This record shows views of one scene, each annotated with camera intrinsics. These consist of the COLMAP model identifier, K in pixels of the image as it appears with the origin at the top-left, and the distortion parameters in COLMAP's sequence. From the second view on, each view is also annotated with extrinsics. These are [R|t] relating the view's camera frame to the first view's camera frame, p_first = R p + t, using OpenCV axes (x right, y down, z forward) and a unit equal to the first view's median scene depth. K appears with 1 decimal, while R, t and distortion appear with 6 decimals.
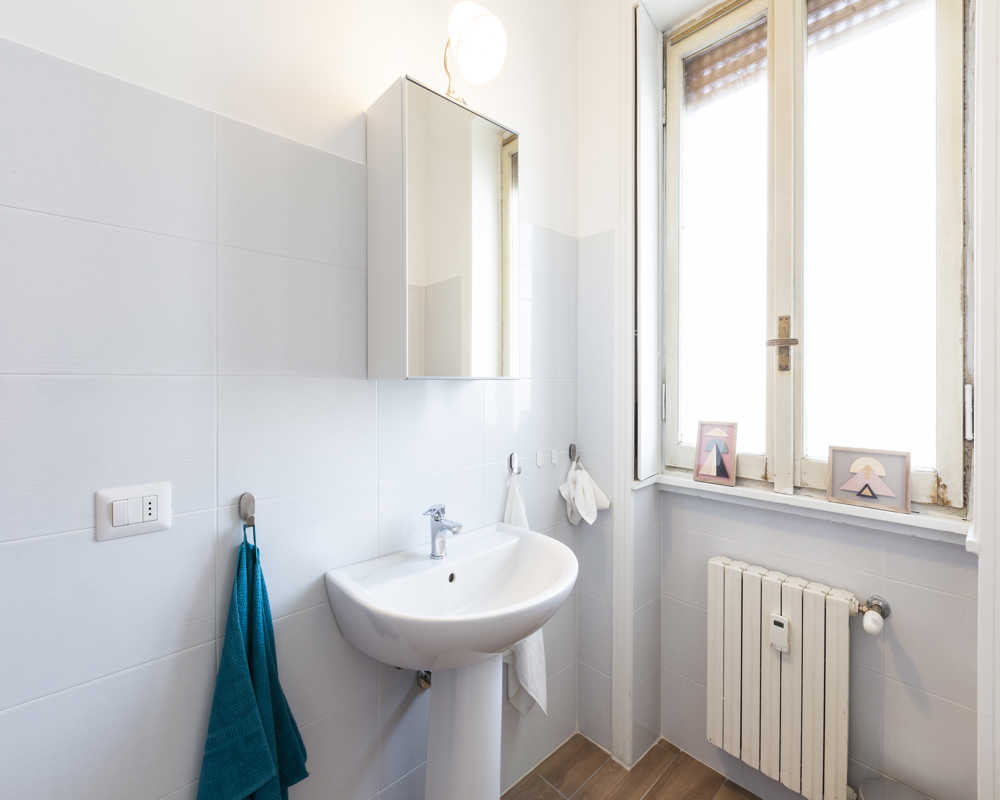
lens RADIAL K [[451.1, 0, 489.4], [0, 451.1, 385.7], [0, 0, 1]] dist [0.004889, -0.000872]
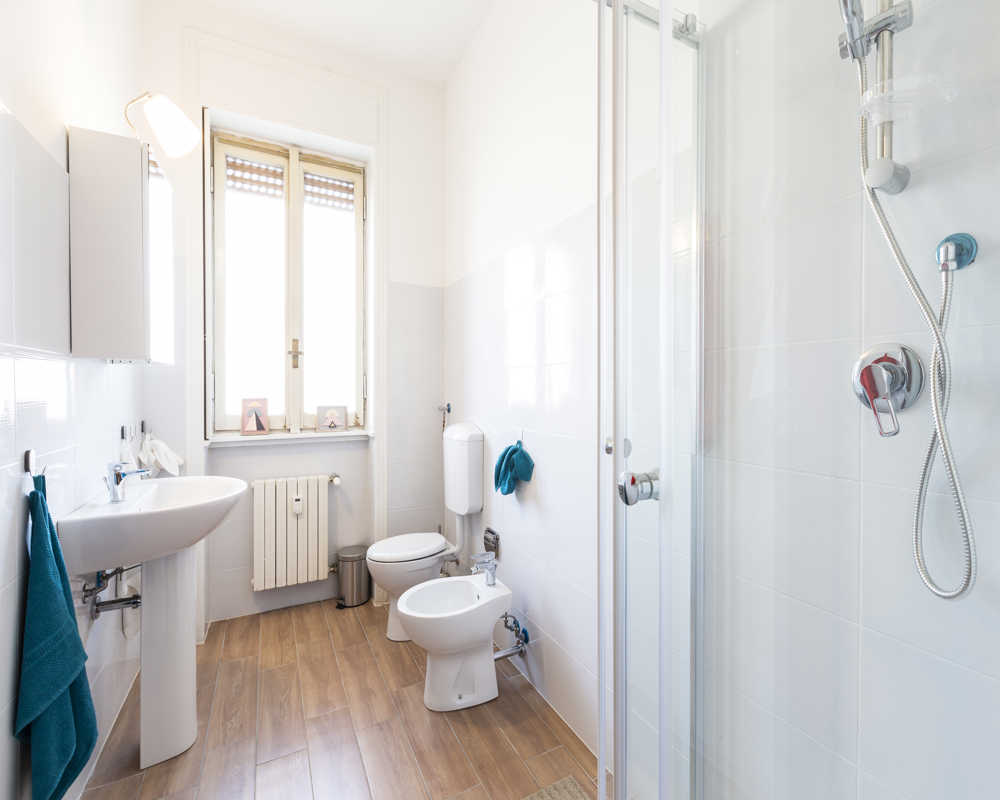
lens RADIAL K [[451.1, 0, 500.8], [0, 451.1, 396.8], [0, 0, 1]] dist [0.004889, -0.000872]
pose [[0.248532, -0.002445, 0.968621, -0.943552], [0.001924, 0.999996, 0.002031, 0.082920], [-0.968622, 0.001359, 0.248535, -0.291022]]
